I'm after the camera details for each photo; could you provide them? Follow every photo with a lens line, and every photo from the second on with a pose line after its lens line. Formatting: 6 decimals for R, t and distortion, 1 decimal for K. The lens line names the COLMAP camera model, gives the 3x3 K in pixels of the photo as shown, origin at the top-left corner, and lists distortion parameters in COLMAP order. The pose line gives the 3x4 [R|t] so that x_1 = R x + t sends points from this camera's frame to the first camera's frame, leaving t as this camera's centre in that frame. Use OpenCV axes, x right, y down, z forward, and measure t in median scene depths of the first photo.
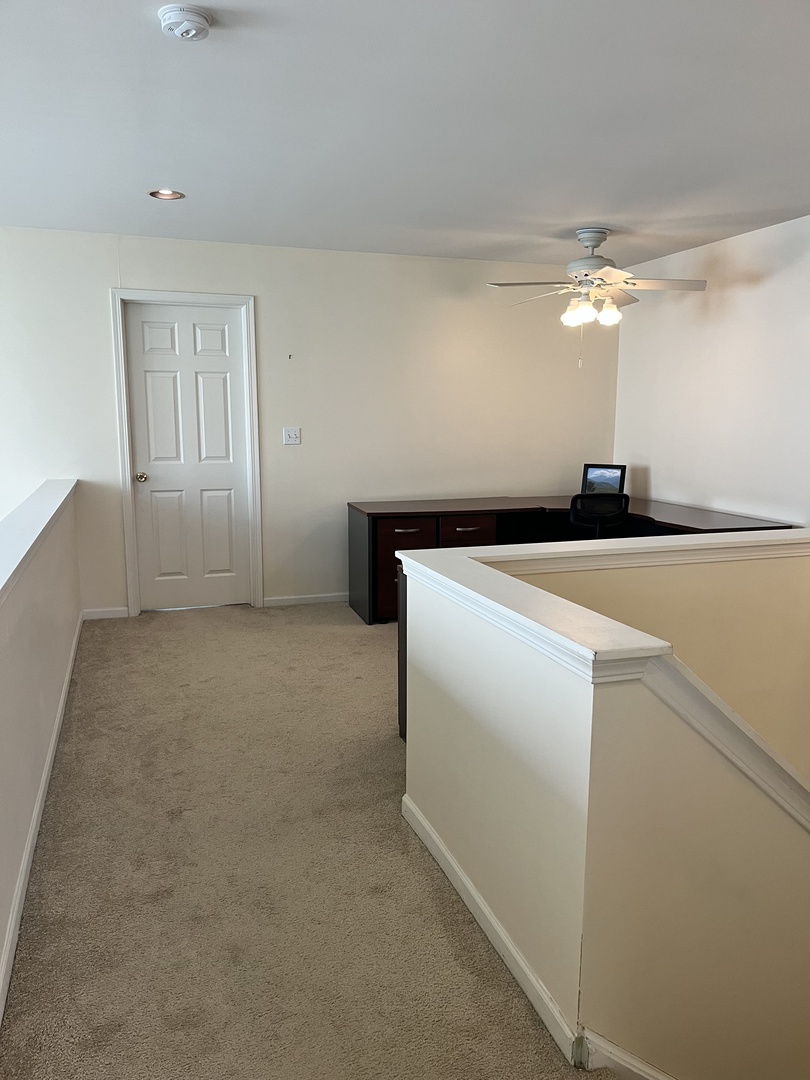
lens RADIAL K [[811.7, 0, 403.9], [0, 811.7, 538.6], [0, 0, 1]] dist [0.051959, -0.072344]
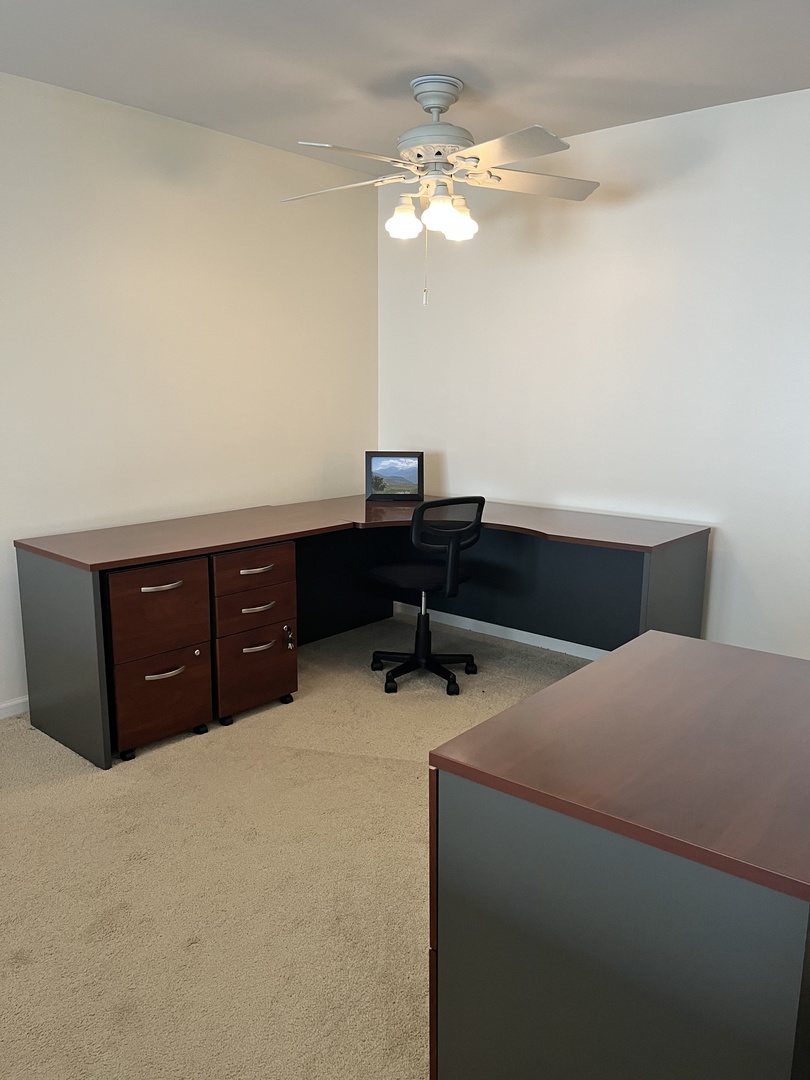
lens RADIAL K [[811.7, 0, 403.1], [0, 811.7, 543.8], [0, 0, 1]] dist [0.051959, -0.072344]
pose [[0.859802, -0.096026, 0.501517, -0.131237], [0.077744, 0.995326, 0.057292, -0.058455], [-0.504674, -0.010270, 0.863249, 0.434360]]
